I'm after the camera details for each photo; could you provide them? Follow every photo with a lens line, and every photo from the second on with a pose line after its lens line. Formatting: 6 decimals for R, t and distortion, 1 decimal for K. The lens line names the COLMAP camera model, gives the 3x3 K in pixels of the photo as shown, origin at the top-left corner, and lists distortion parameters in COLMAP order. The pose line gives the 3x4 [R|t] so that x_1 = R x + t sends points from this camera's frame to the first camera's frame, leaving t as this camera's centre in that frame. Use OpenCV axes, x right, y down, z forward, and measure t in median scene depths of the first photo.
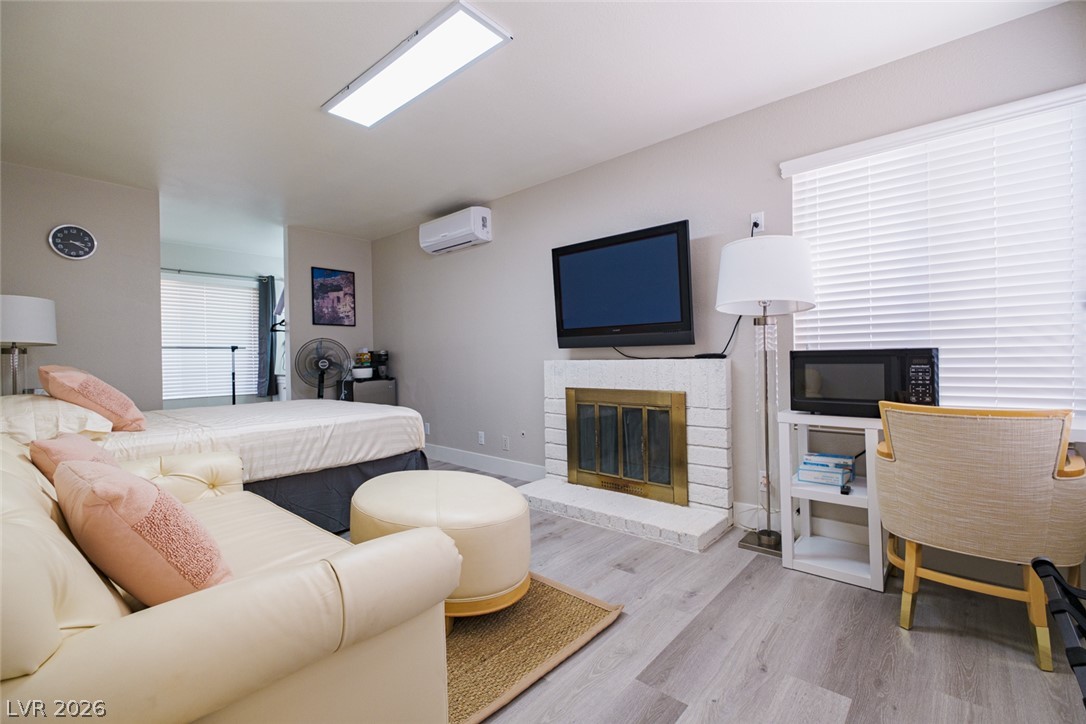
lens RADIAL K [[469.1, 0, 549.0], [0, 469.1, 359.8], [0, 0, 1]] dist [0.003097, -0.004332]
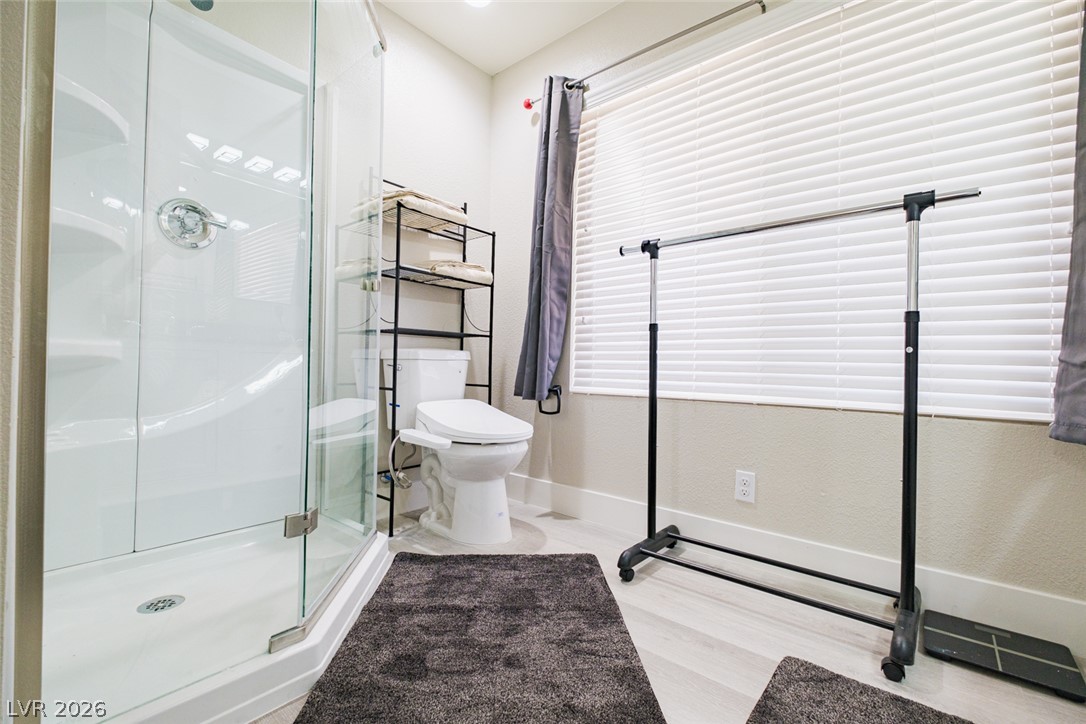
lens RADIAL K [[458.6, 0, 560.1], [0, 458.6, 366.6], [0, 0, 1]] dist [0.001112, -0.000067]
pose [[0.033917, 0.013413, -0.999335, -0.681072], [-0.020470, 0.999710, 0.012723, 0.080235], [0.999215, 0.020025, 0.034181, 1.227077]]
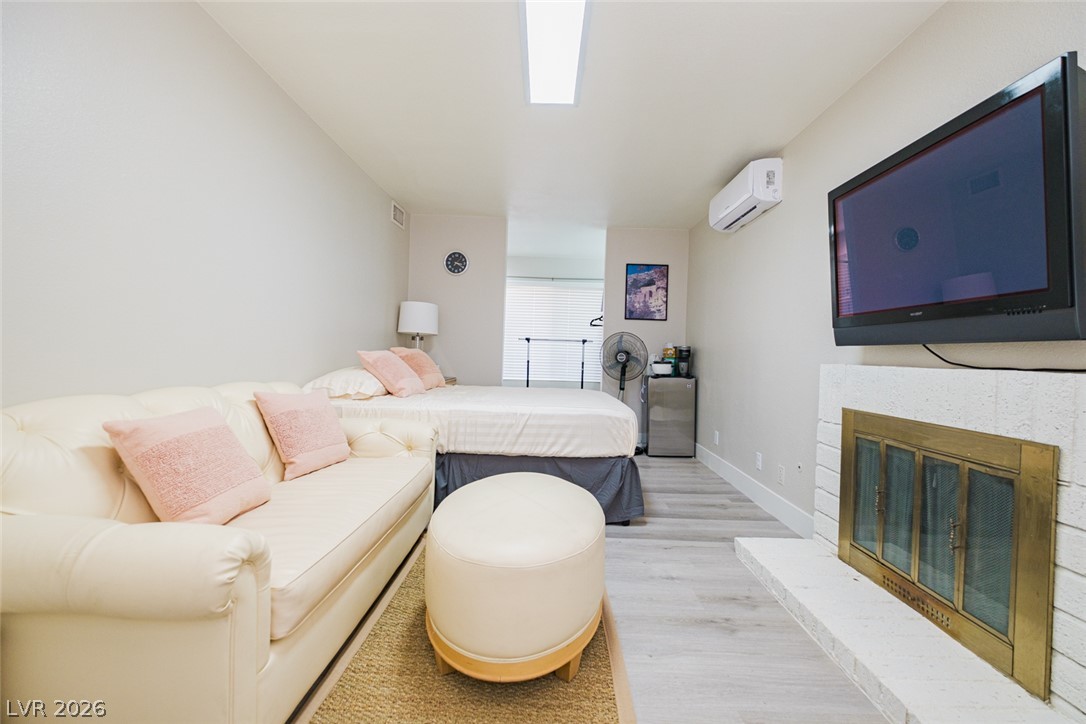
lens RADIAL K [[469.1, 0, 549.0], [0, 469.1, 359.8], [0, 0, 1]] dist [0.003097, -0.004332]
pose [[0.652835, 0.045824, -0.756113, 0.230387], [-0.044426, 0.998767, 0.022173, -0.001784], [0.756196, 0.019116, 0.654065, 0.257797]]
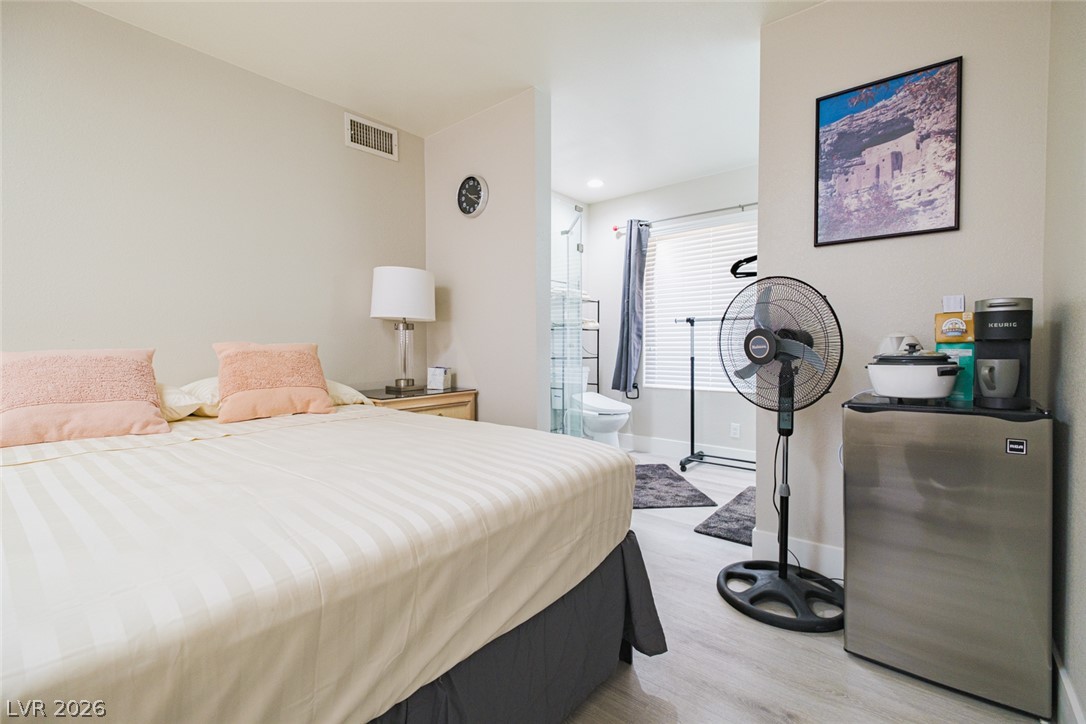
lens RADIAL K [[469.1, 0, 549.0], [0, 469.1, 359.8], [0, 0, 1]] dist [0.003097, -0.004332]
pose [[0.027850, 0.046047, -0.998551, -0.143153], [-0.001978, 0.998939, 0.046009, 0.002695], [0.999610, 0.000694, 0.027912, 1.001439]]
